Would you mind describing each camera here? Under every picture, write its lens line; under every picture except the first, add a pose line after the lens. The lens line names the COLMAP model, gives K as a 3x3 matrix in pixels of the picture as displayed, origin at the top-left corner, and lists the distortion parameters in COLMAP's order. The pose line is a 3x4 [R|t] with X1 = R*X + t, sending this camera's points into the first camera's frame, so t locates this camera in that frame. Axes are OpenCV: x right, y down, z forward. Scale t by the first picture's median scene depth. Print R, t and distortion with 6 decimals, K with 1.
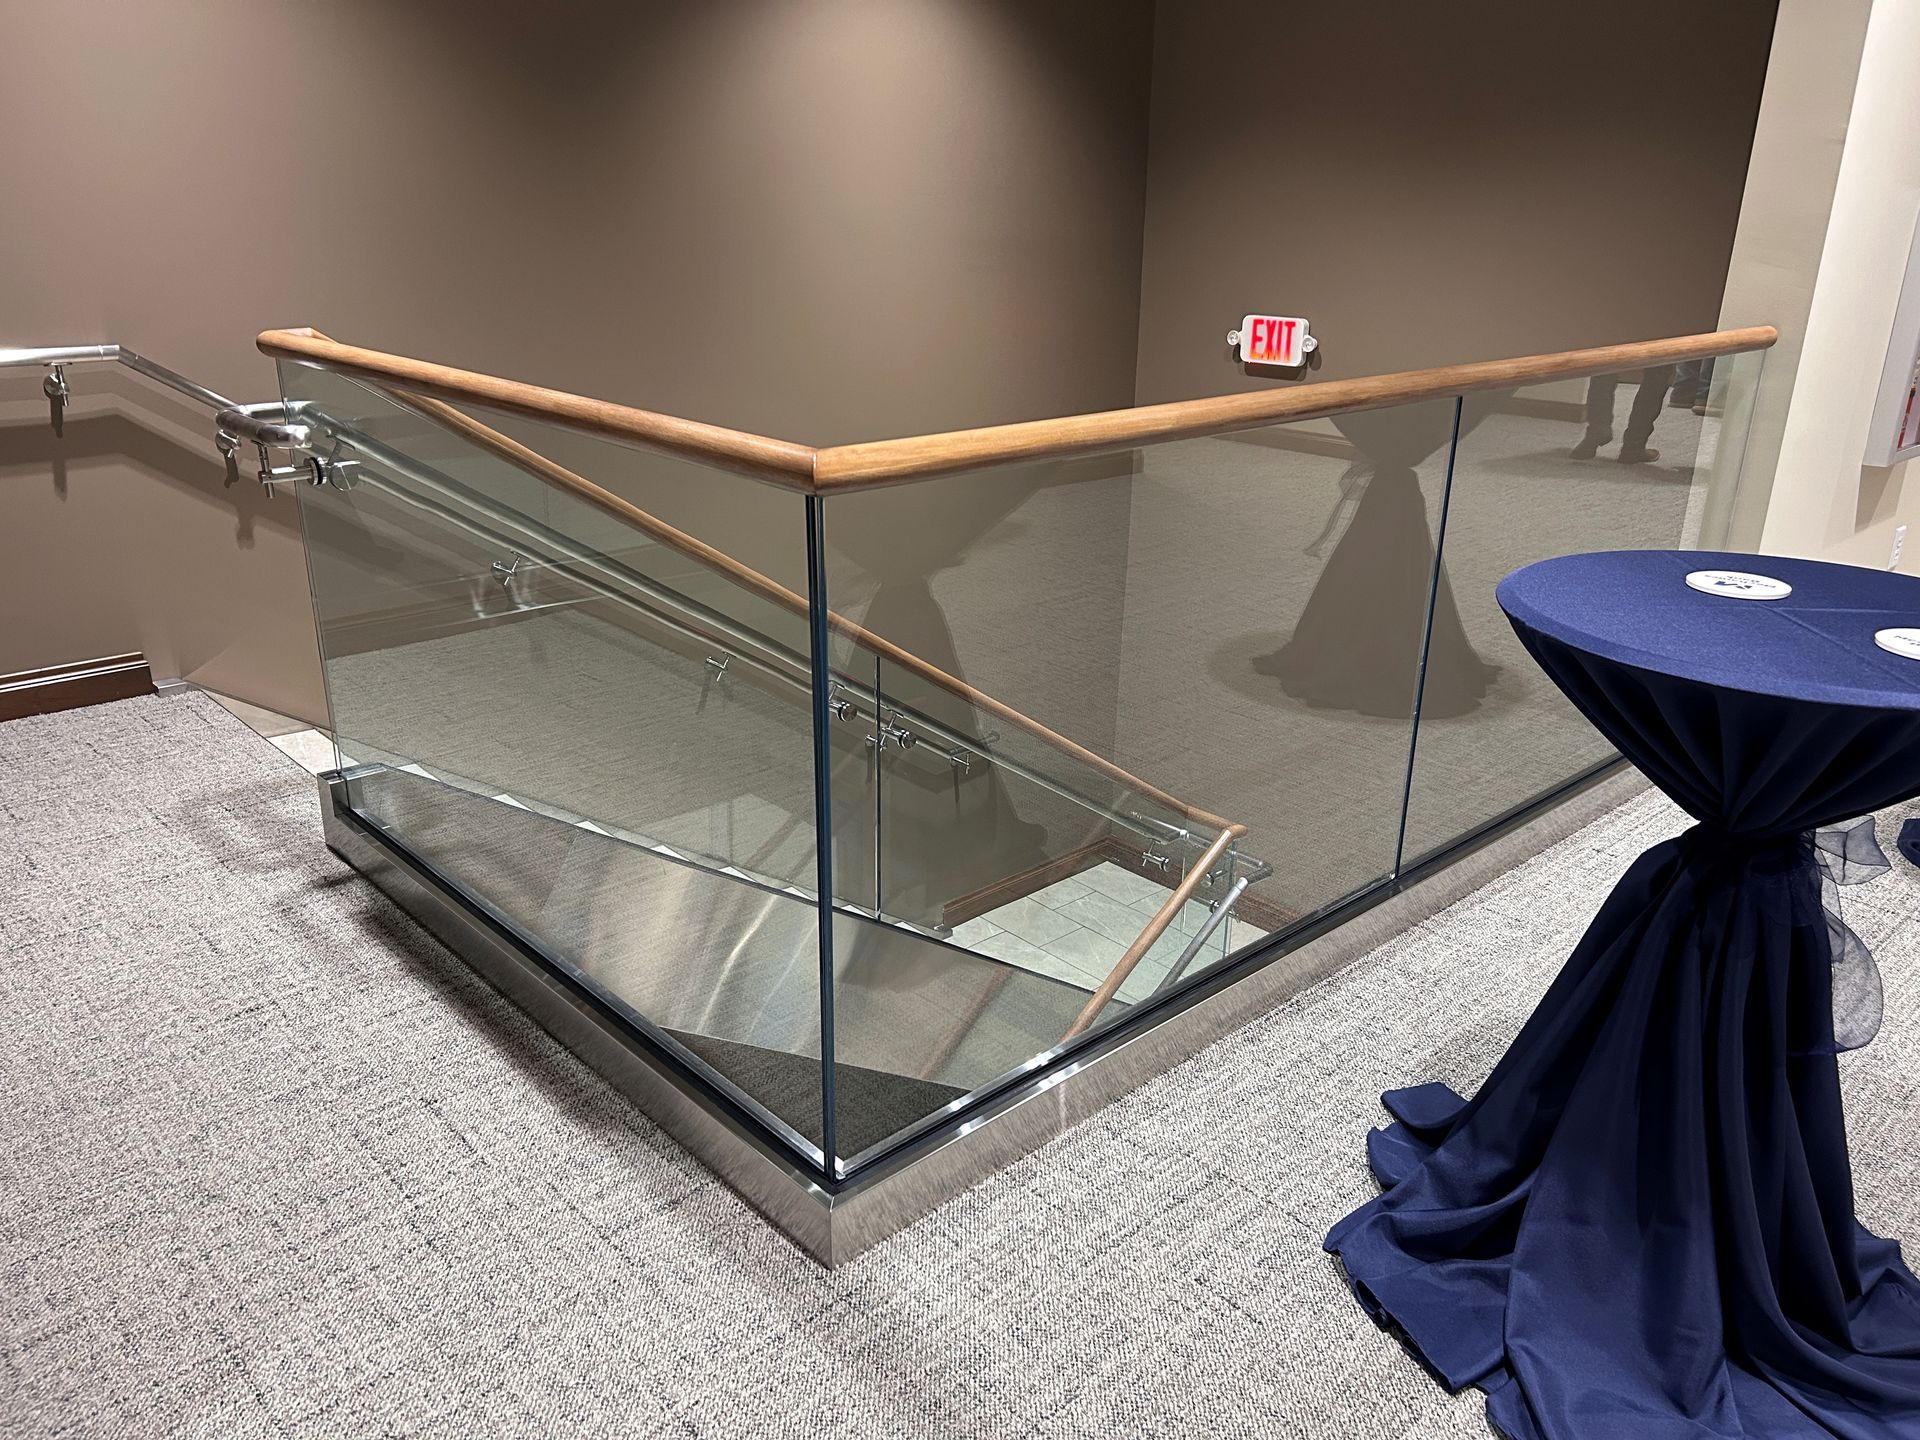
lens RADIAL K [[1451.9, 0, 968.9], [0, 1451.9, 721.9], [0, 0, 1]] dist [0.071622, -0.066988]
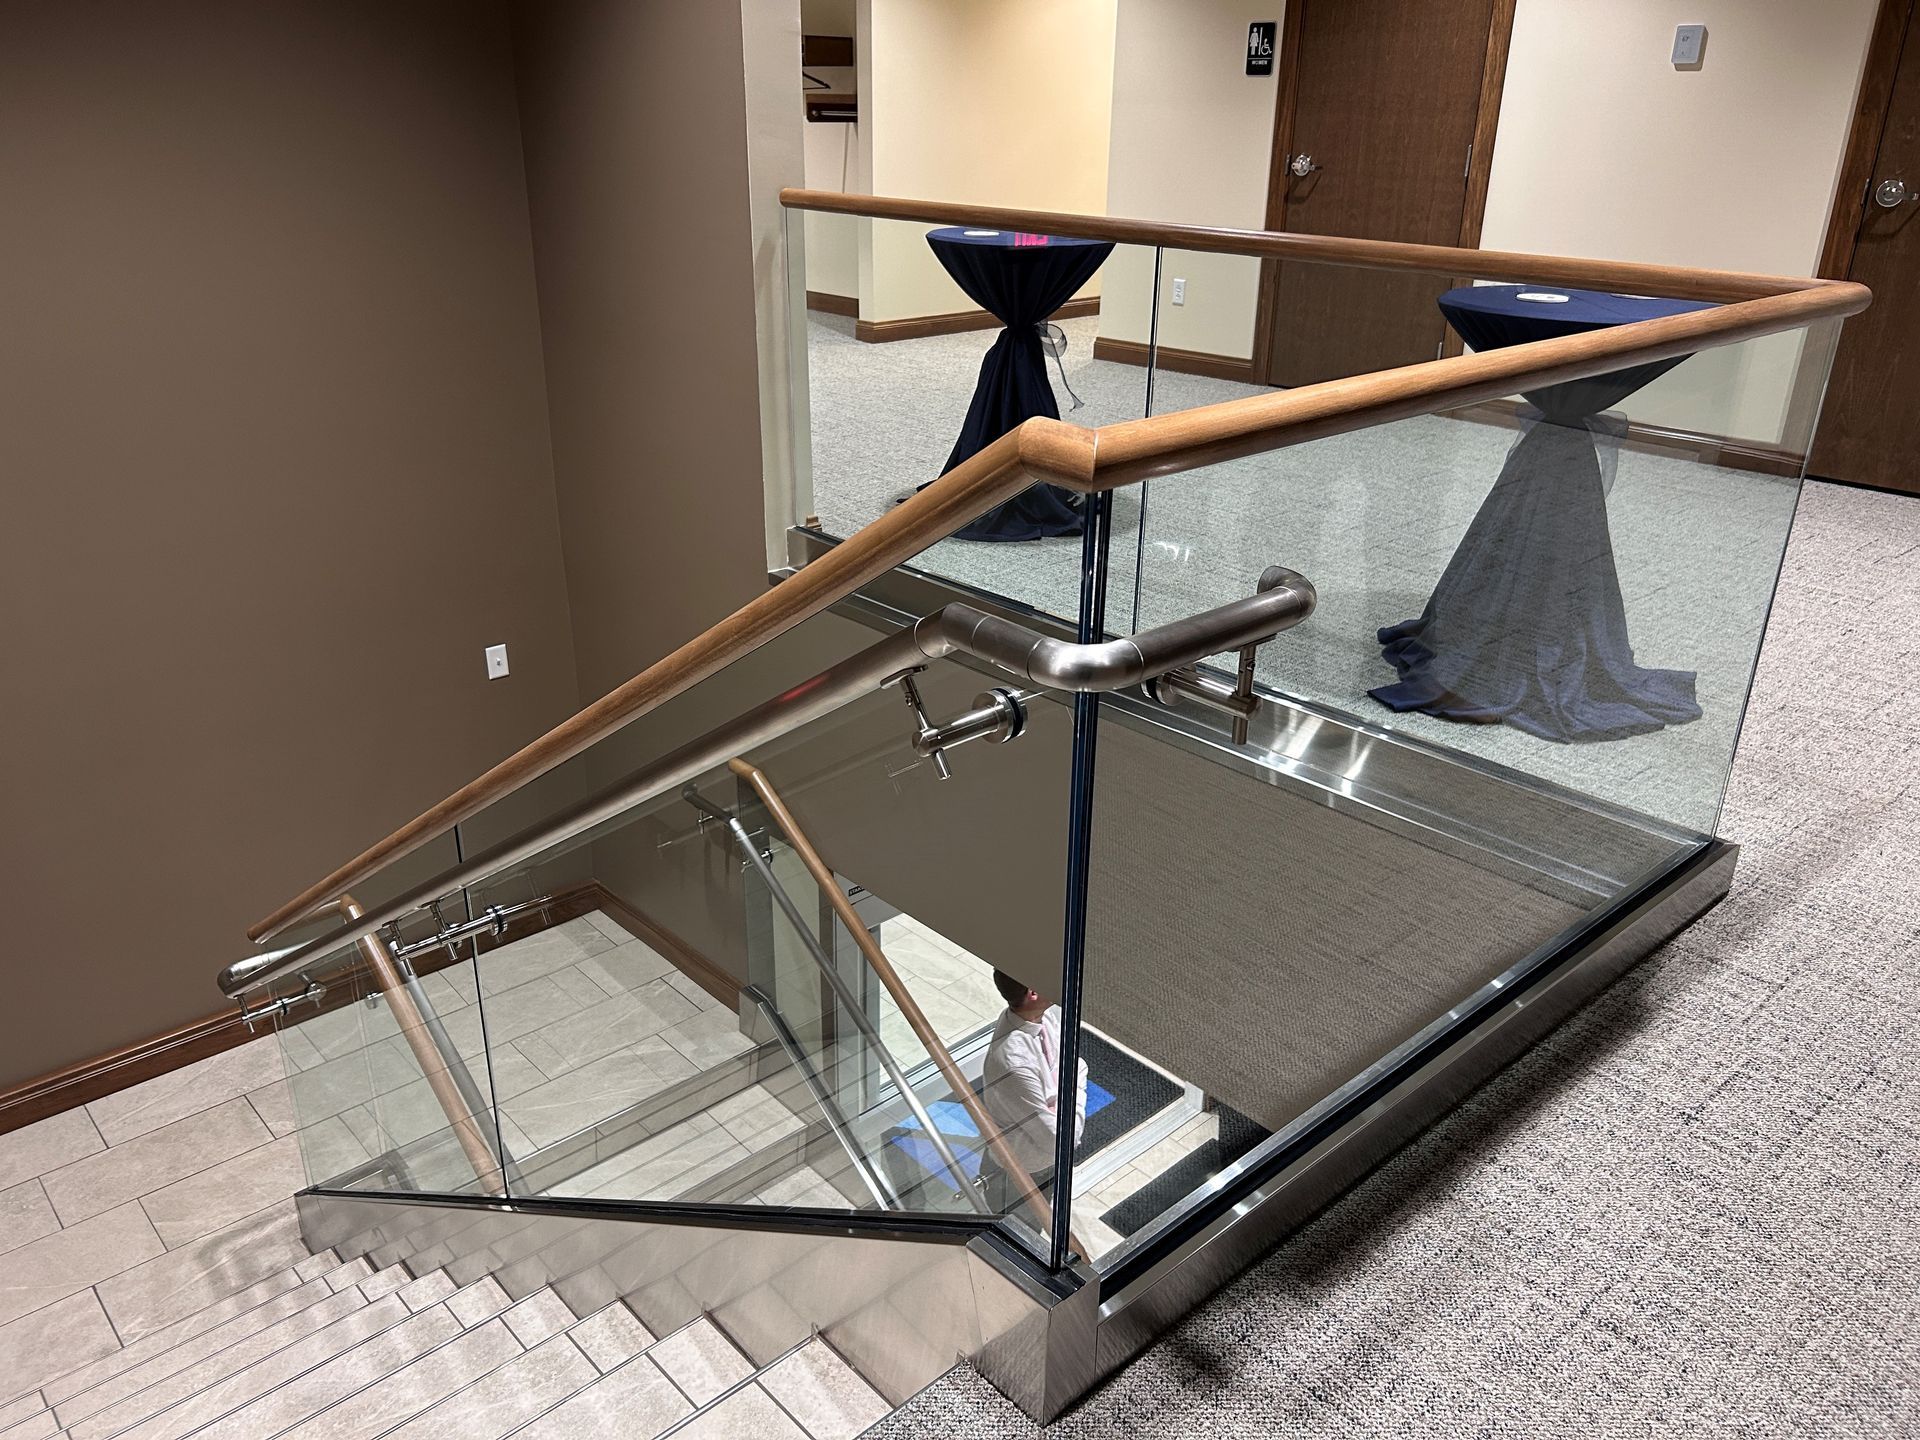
lens RADIAL K [[1451.9, 0, 968.9], [0, 1451.9, 721.9], [0, 0, 1]] dist [0.071622, -0.066988]
pose [[-0.002036, -0.403570, 0.914946, -0.433921], [0.321718, 0.866041, 0.382715, -0.176977], [-0.946833, 0.295134, 0.128073, 0.482752]]
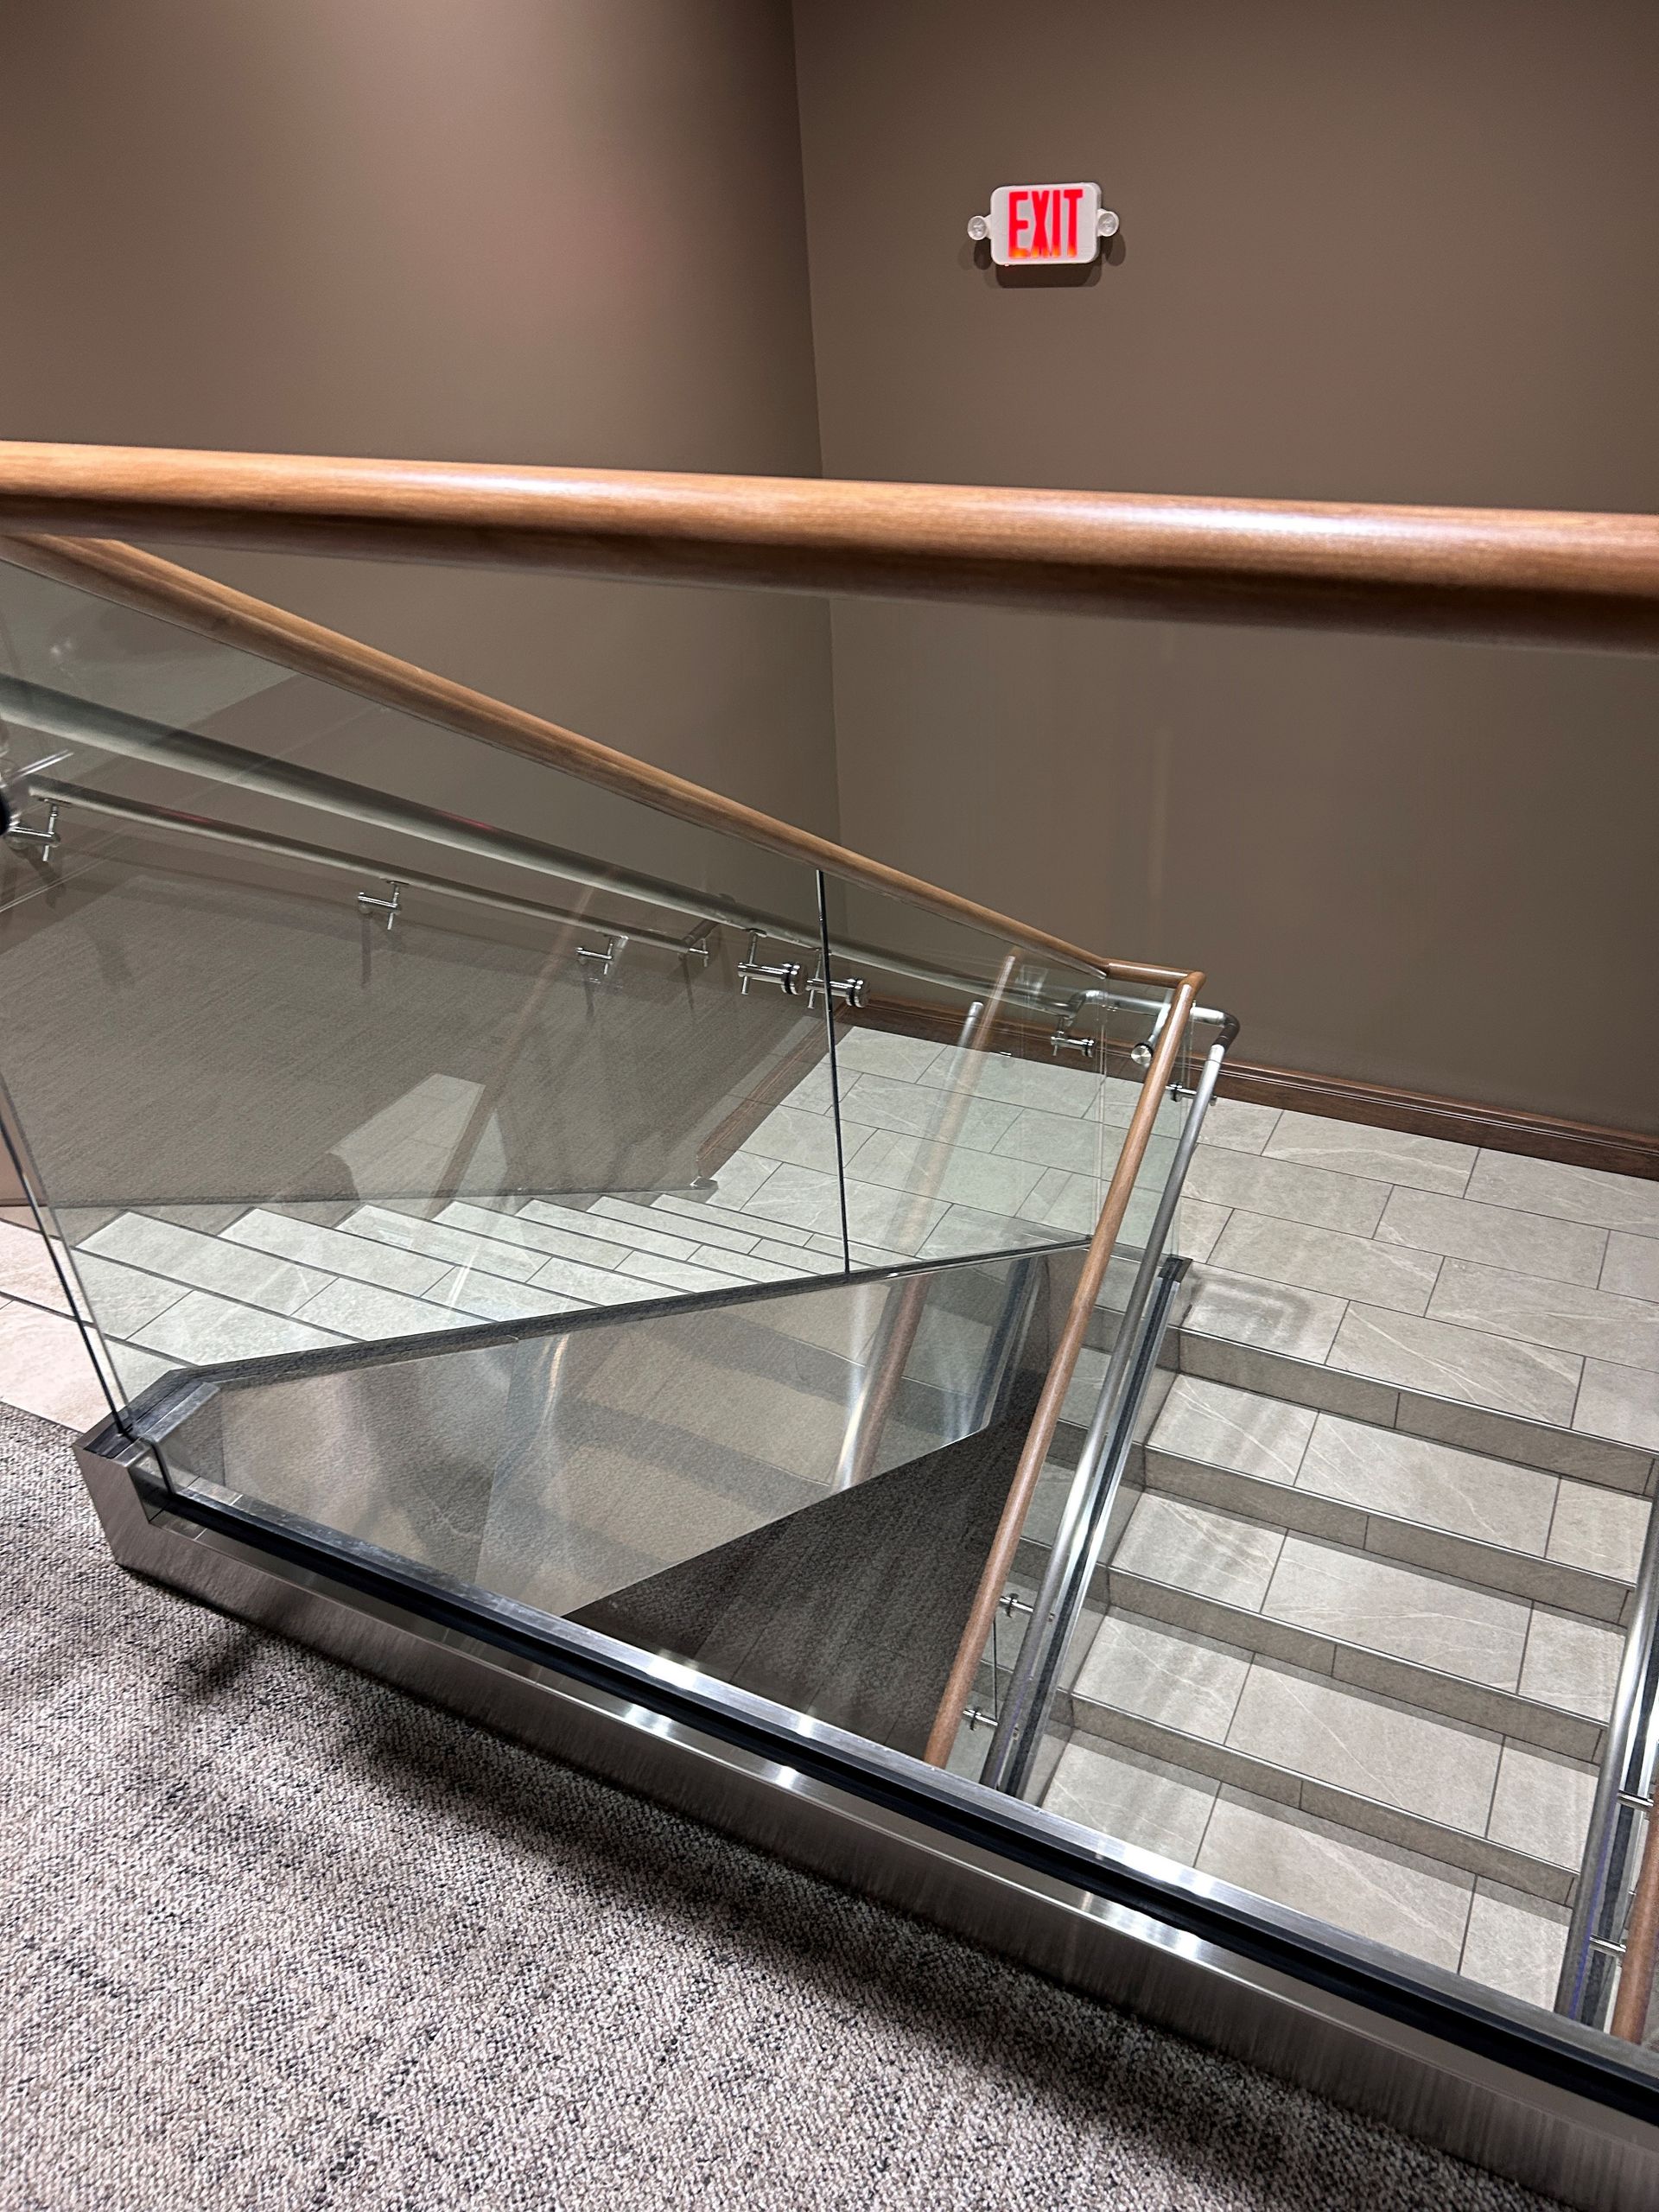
lens RADIAL K [[1672.7, 0, 824.3], [0, 1672.7, 1118.7], [0, 0, 1]] dist [0.071622, -0.066988]
pose [[0.937068, -0.245150, 0.248607, -0.176624], [0.188099, 0.954338, 0.232073, -0.073647], [-0.294148, -0.170705, 0.940392, 0.243940]]
